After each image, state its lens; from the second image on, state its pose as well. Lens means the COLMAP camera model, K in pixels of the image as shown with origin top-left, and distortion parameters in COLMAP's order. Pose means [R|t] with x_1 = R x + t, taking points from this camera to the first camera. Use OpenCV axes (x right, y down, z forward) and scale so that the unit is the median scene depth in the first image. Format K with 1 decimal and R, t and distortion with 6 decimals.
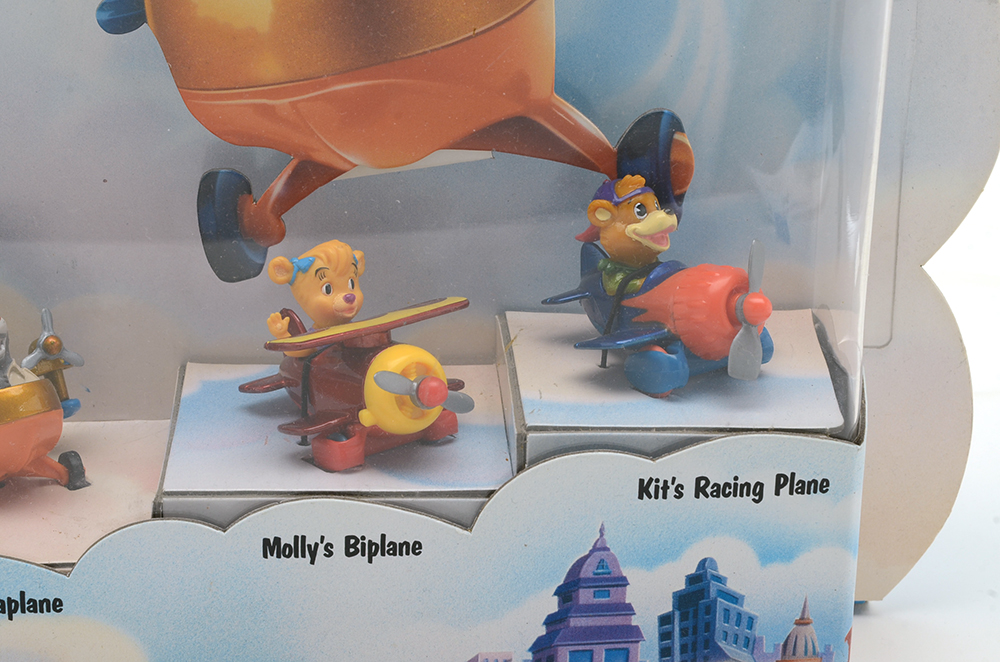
lens RADIAL K [[2250.6, 0, 503.3], [0, 2250.6, 332.2], [0, 0, 1]] dist [0.072018, 0.000000]
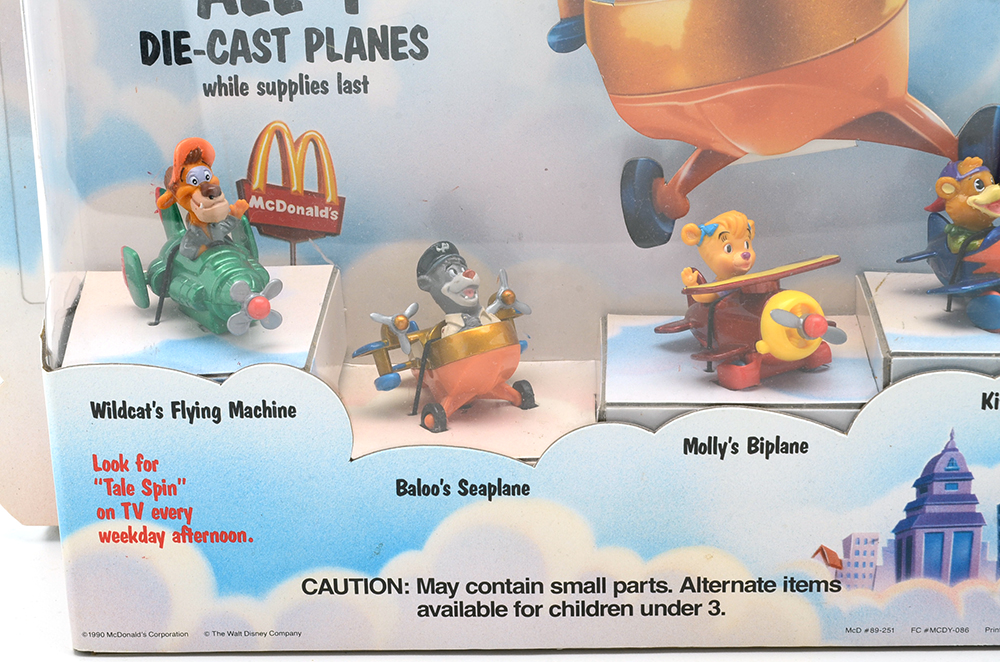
lens RADIAL K [[2250.6, 0, 497.2], [0, 2250.6, 329.7], [0, 0, 1]] dist [0.072018, 0.000000]
pose [[0.992493, -0.003292, -0.122257, -0.051706], [0.000393, 0.999718, -0.023729, 0.056182], [0.122301, 0.023503, 0.992215, -0.274562]]
